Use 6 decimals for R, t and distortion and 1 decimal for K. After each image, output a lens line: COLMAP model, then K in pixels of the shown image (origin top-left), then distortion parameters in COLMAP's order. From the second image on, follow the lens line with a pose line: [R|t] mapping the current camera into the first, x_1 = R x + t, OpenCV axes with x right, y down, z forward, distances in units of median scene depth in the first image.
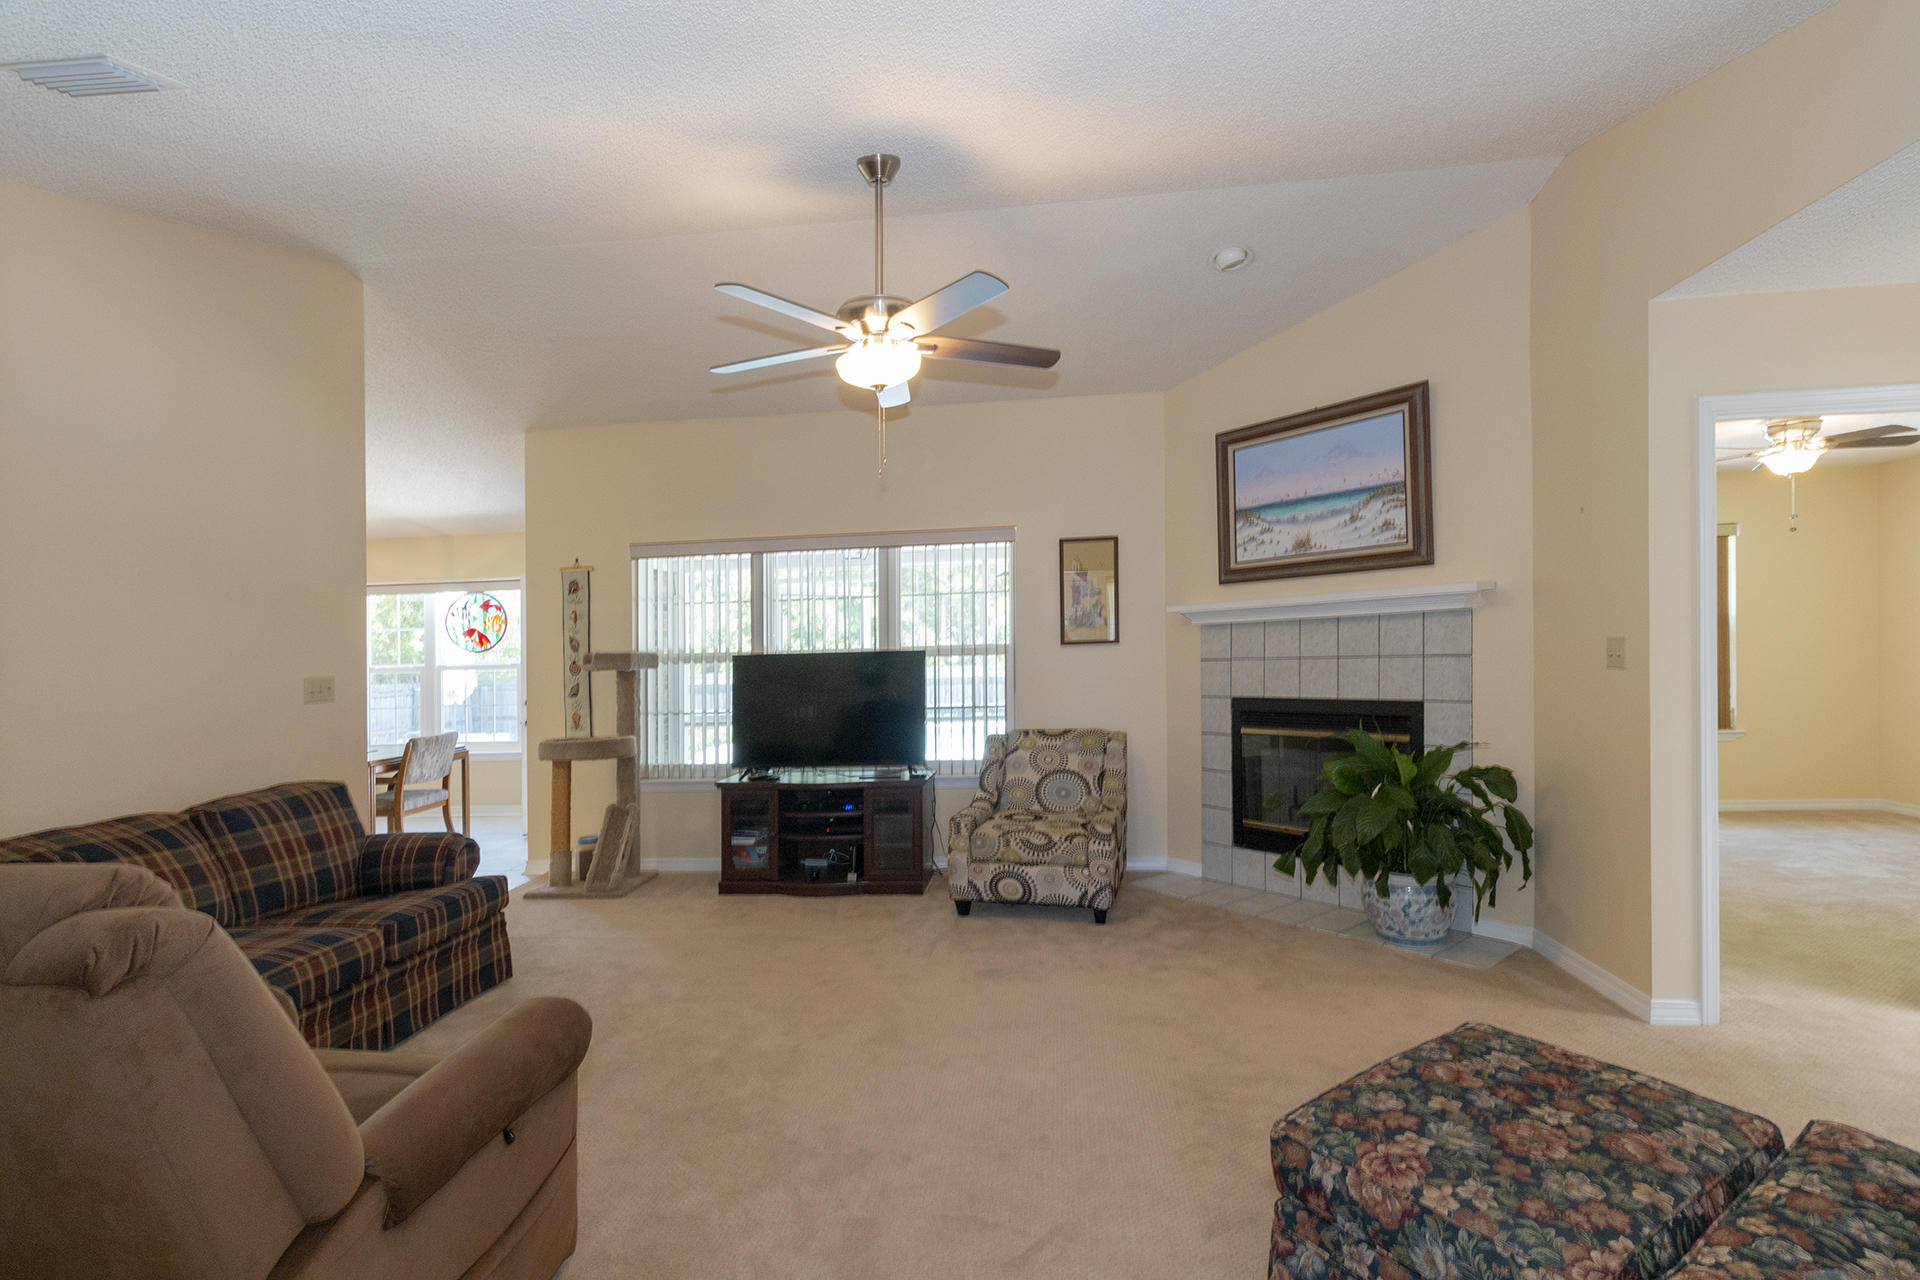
lens RADIAL K [[904.8, 0, 958.0], [0, 904.8, 659.8], [0, 0, 1]] dist [-0.000745, 0.000138]
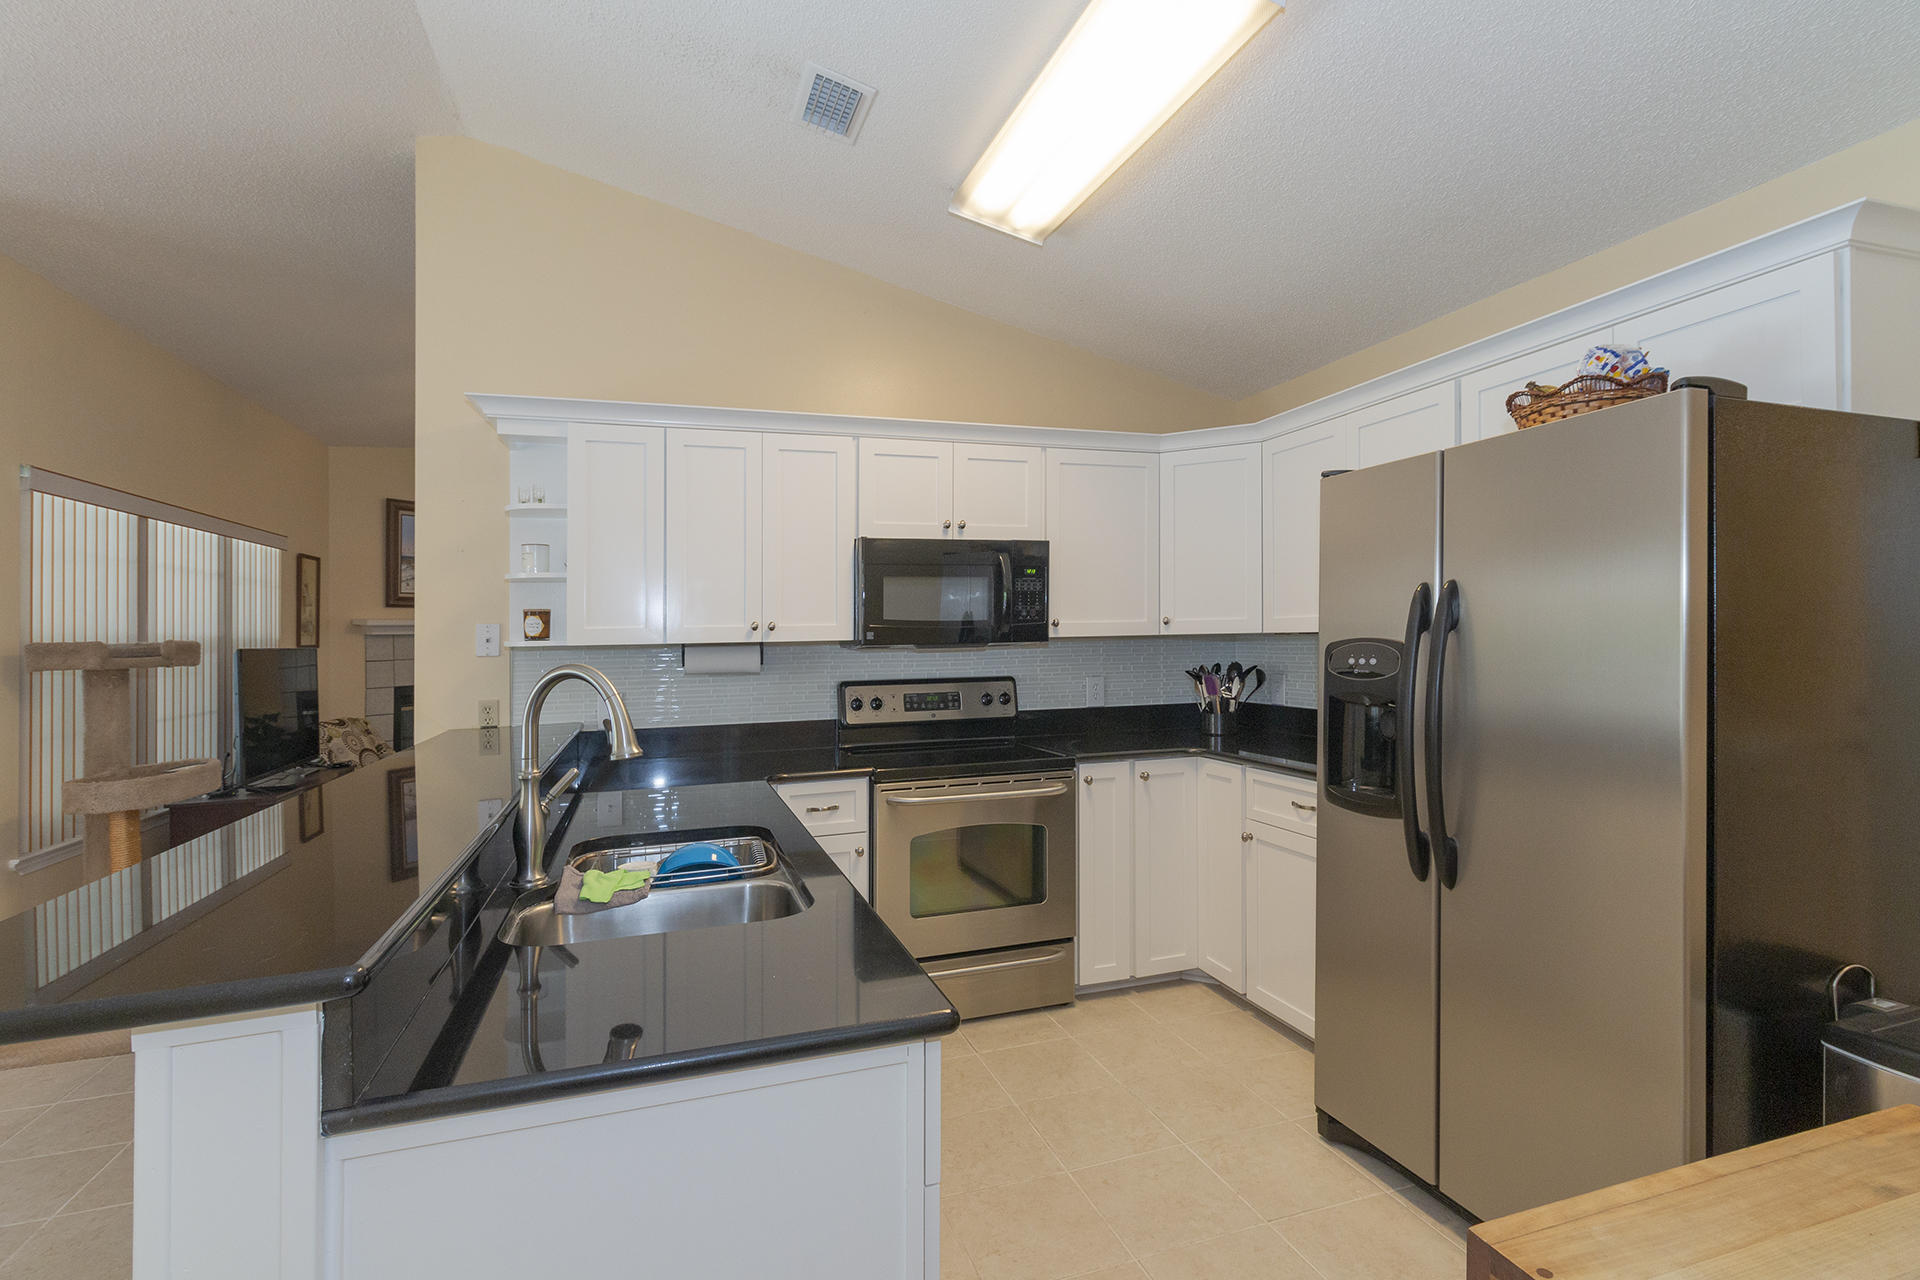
lens RADIAL K [[894.2, 0, 948.4], [0, 894.2, 635.8], [0, 0, 1]] dist [0.001658, 0.000641]
pose [[-0.423654, 0.031984, 0.905259, -1.447614], [0.027336, 0.999373, -0.022517, 0.017173], [-0.905411, 0.015207, -0.424263, 0.886022]]
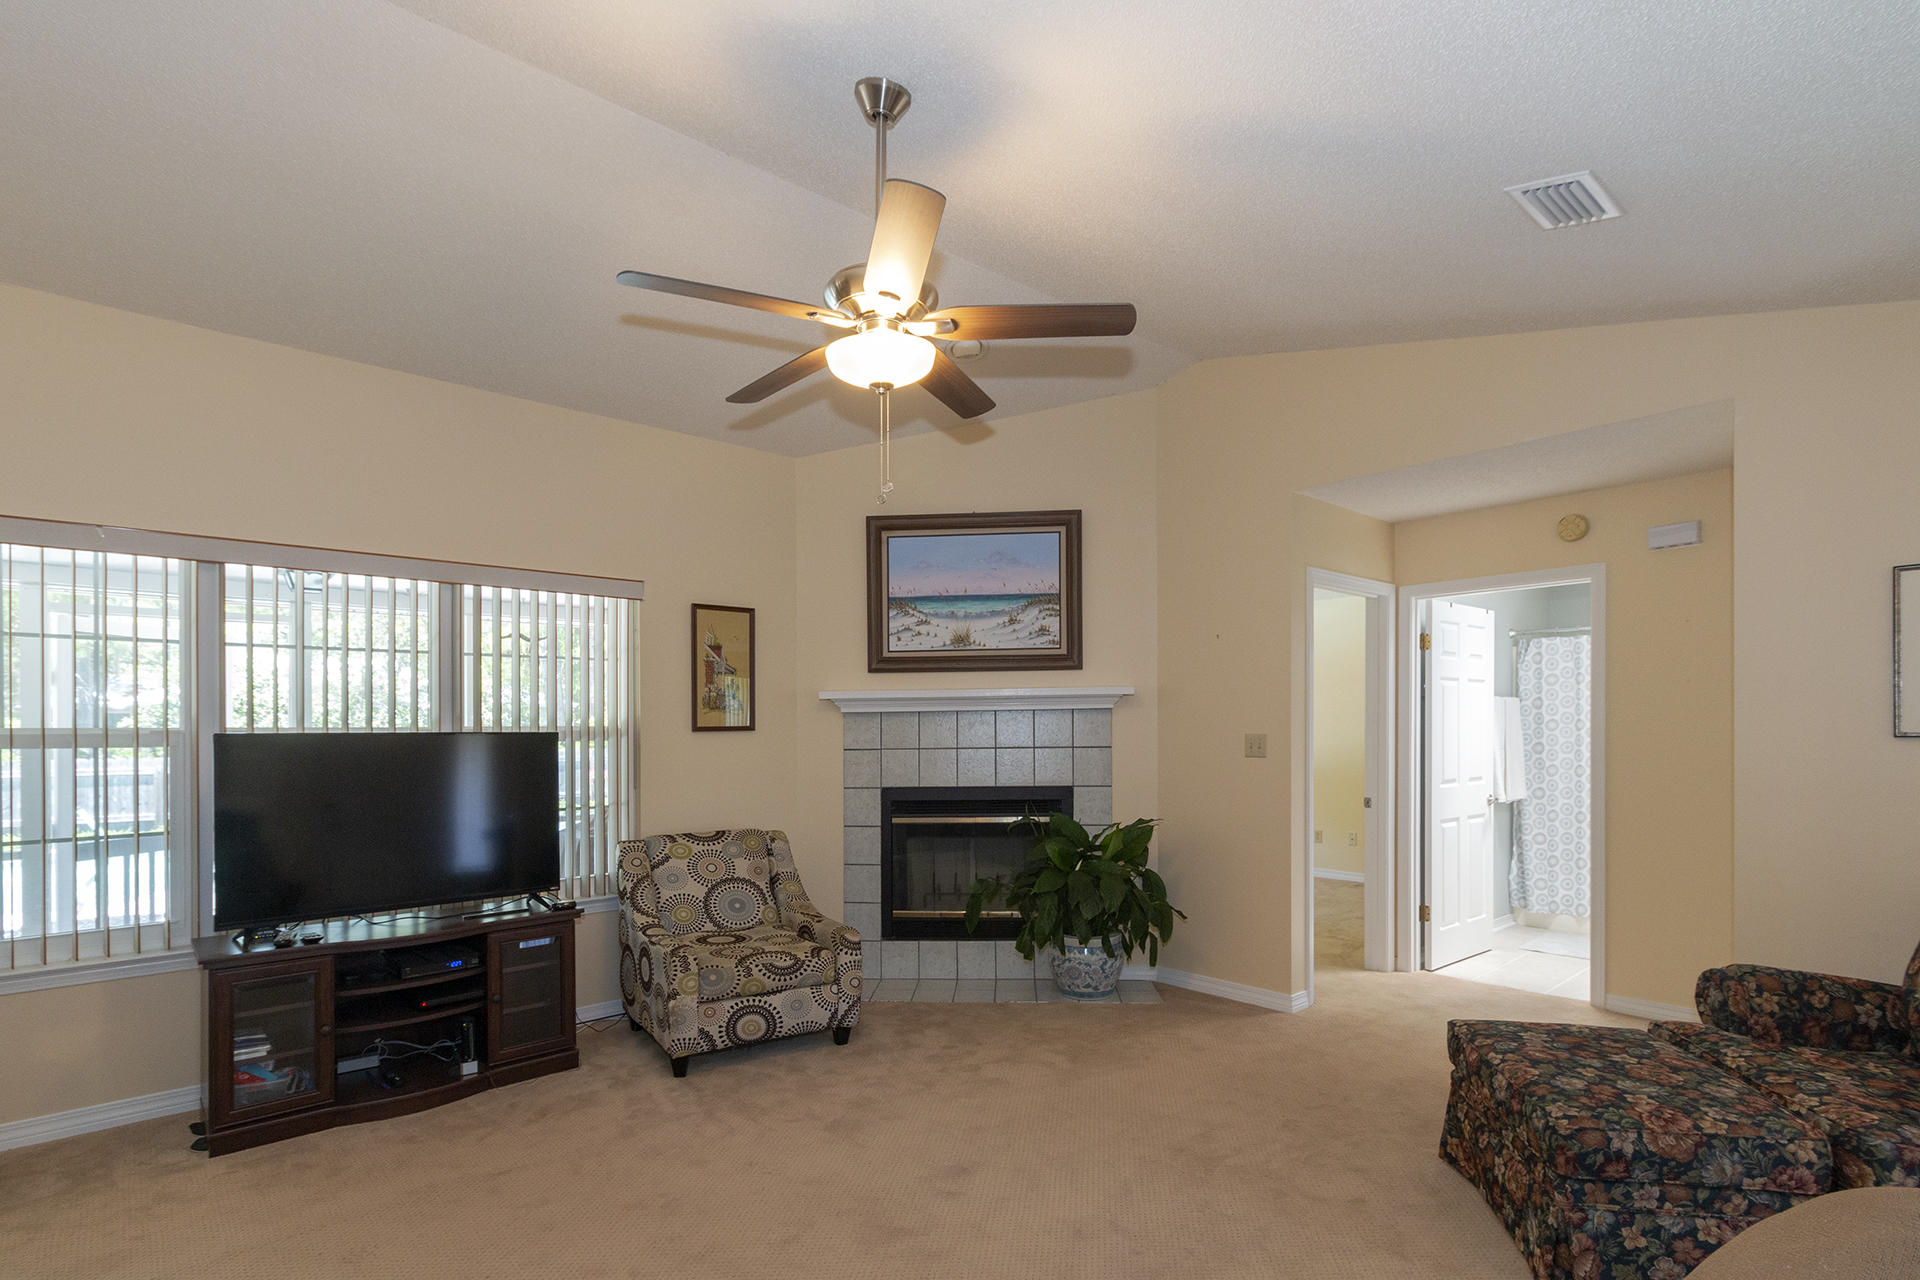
lens RADIAL K [[934.1, 0, 951.6], [0, 934.1, 750.6], [0, 0, 1]] dist [0.002536, 0.000688]
pose [[0.666543, 0.007147, 0.745432, -0.438711], [-0.004620, 0.999974, -0.005456, 0.006731], [-0.745452, 0.000192, 0.666559, 0.292739]]
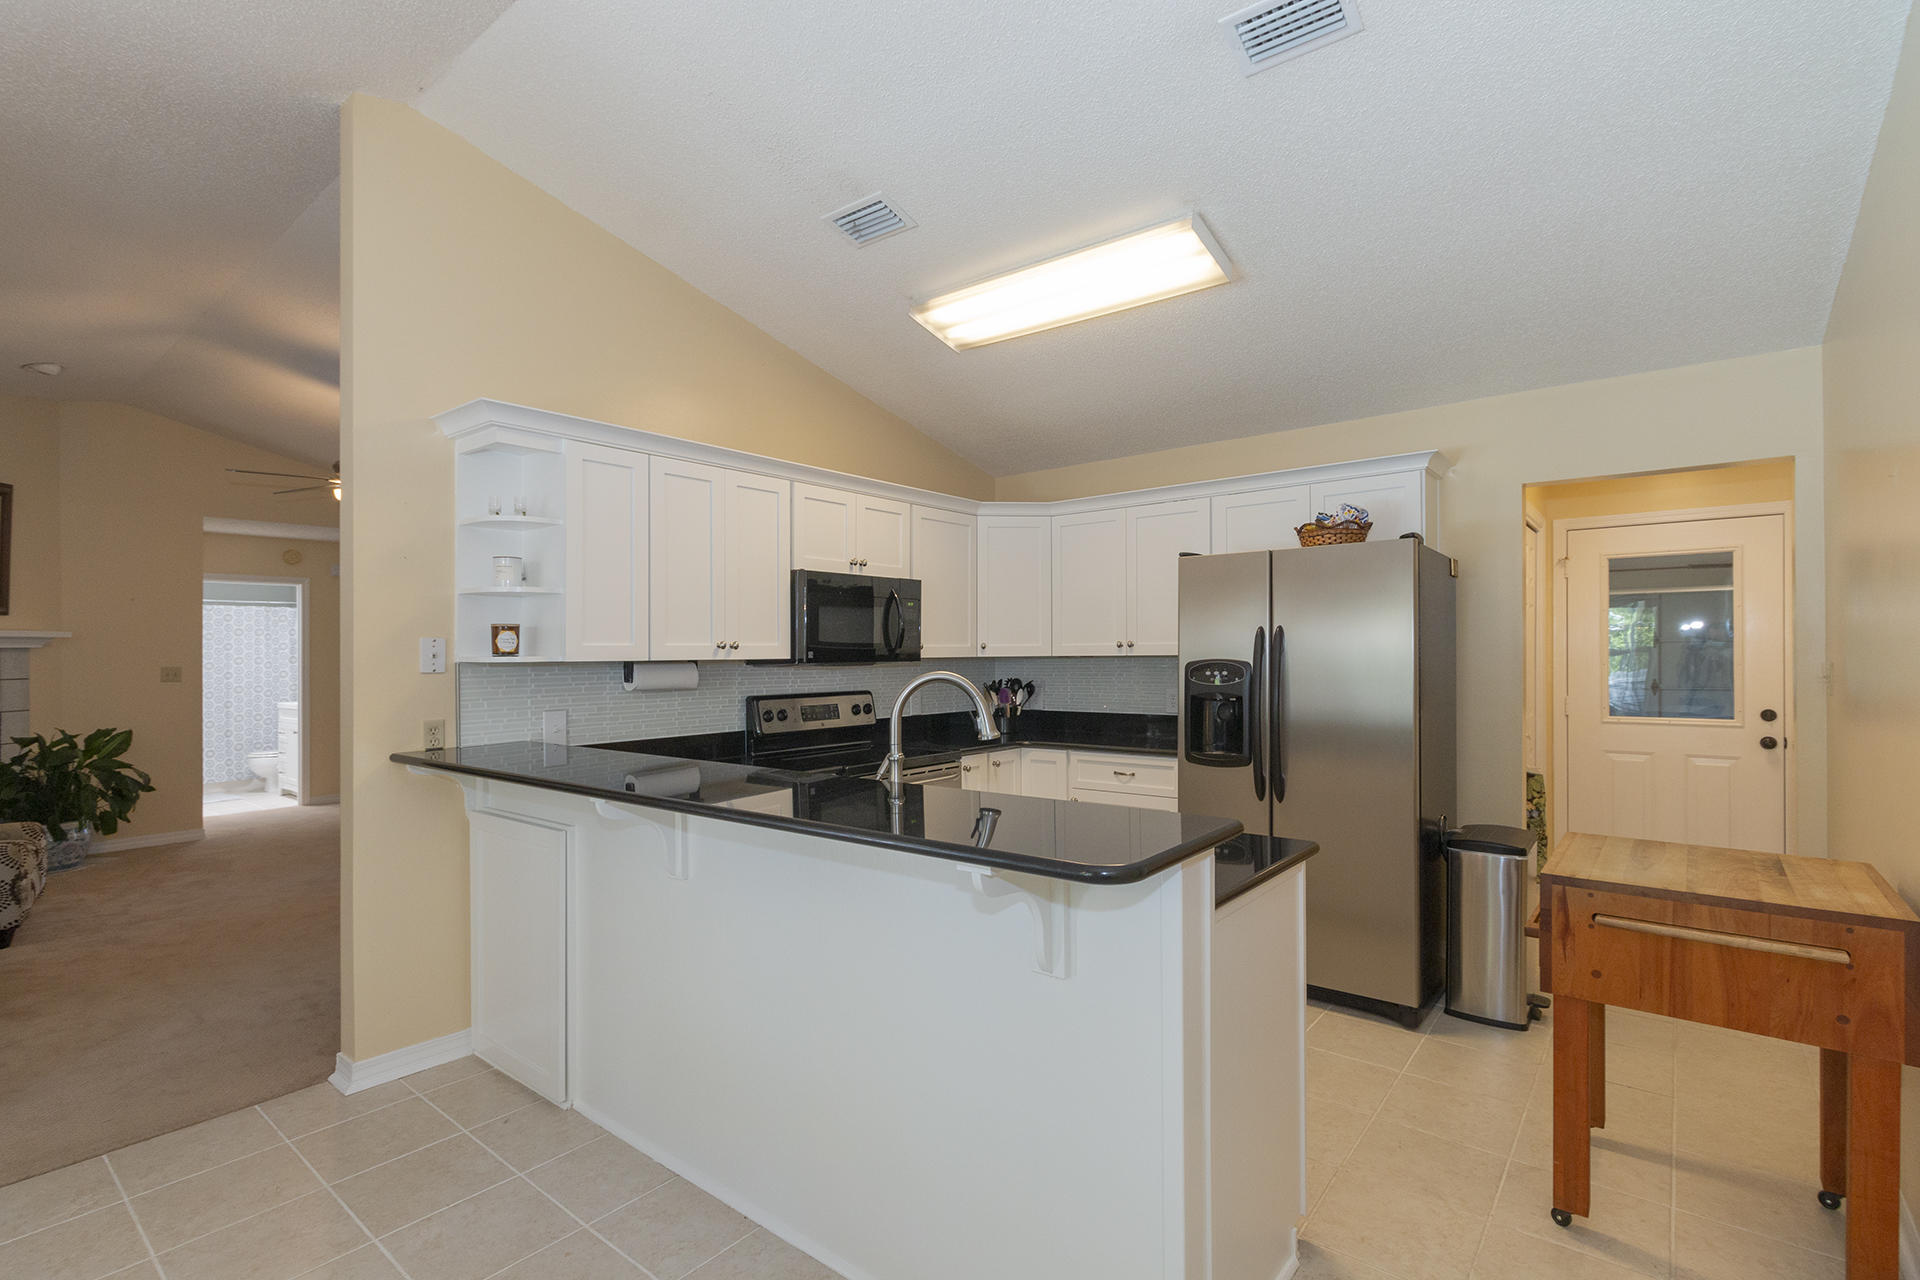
lens RADIAL K [[881.0, 0, 967.7], [0, 881.0, 661.5], [0, 0, 1]] dist [-0.002621, -0.000350]
pose [[-0.848220, 0.025583, 0.529027, -1.331821], [0.027501, 0.999613, -0.004247, 0.012874], [-0.528930, 0.010946, -0.848595, 1.245508]]
